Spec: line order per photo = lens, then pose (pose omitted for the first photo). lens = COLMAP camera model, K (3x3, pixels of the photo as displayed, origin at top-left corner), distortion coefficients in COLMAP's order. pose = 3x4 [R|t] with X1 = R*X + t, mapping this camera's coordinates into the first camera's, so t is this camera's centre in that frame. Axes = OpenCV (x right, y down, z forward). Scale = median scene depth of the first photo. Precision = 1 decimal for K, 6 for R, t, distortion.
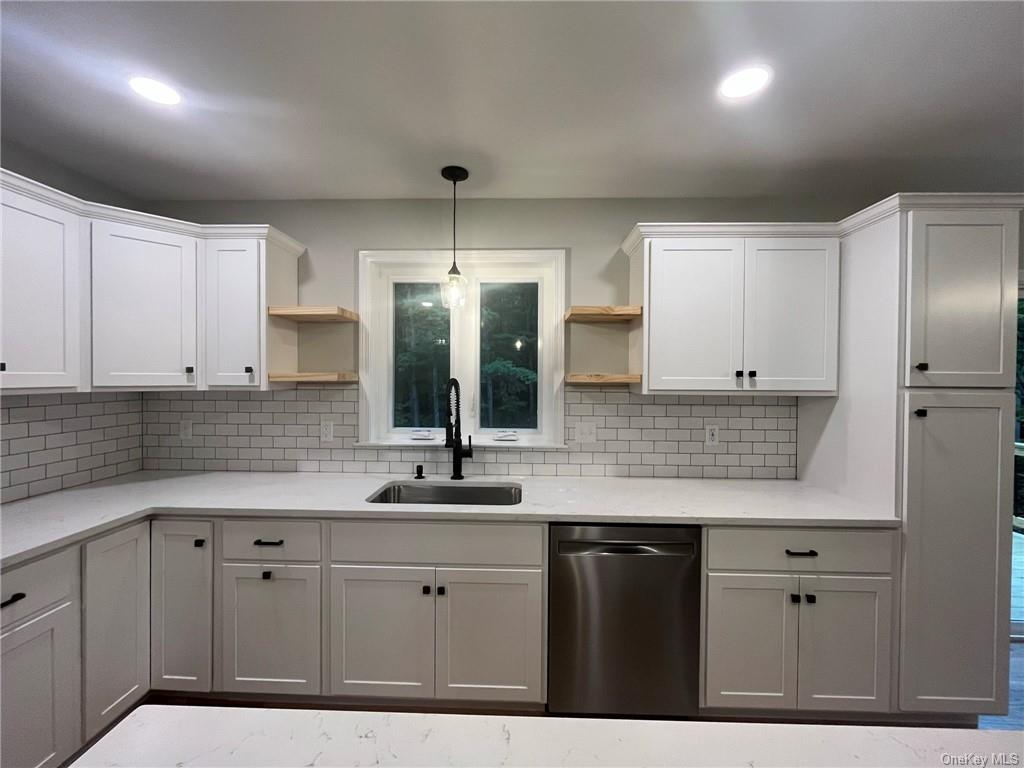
lens RADIAL K [[421.4, 0, 509.8], [0, 421.4, 384.7], [0, 0, 1]] dist [-0.001784, -0.000375]
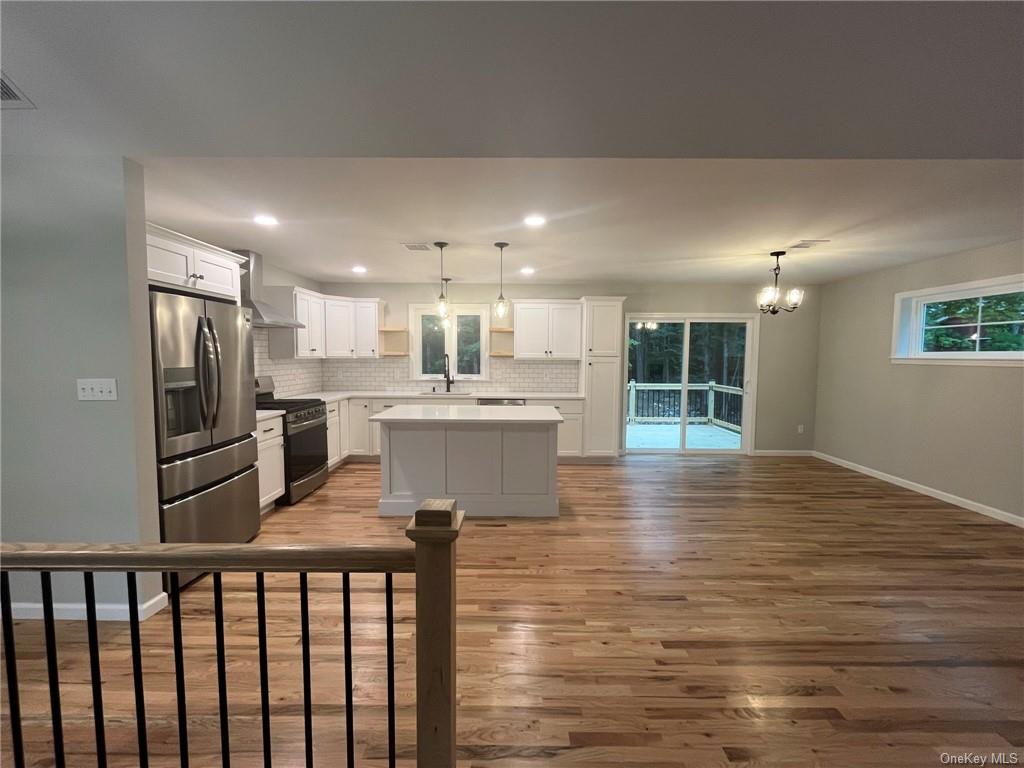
lens RADIAL K [[421.4, 0, 509.8], [0, 421.4, 384.7], [0, 0, 1]] dist [-0.001784, -0.000375]
pose [[0.999867, -0.001564, 0.016244, 0.211154], [0.000683, 0.998536, 0.054086, 0.034317], [-0.016305, -0.054068, 0.998404, -1.590387]]
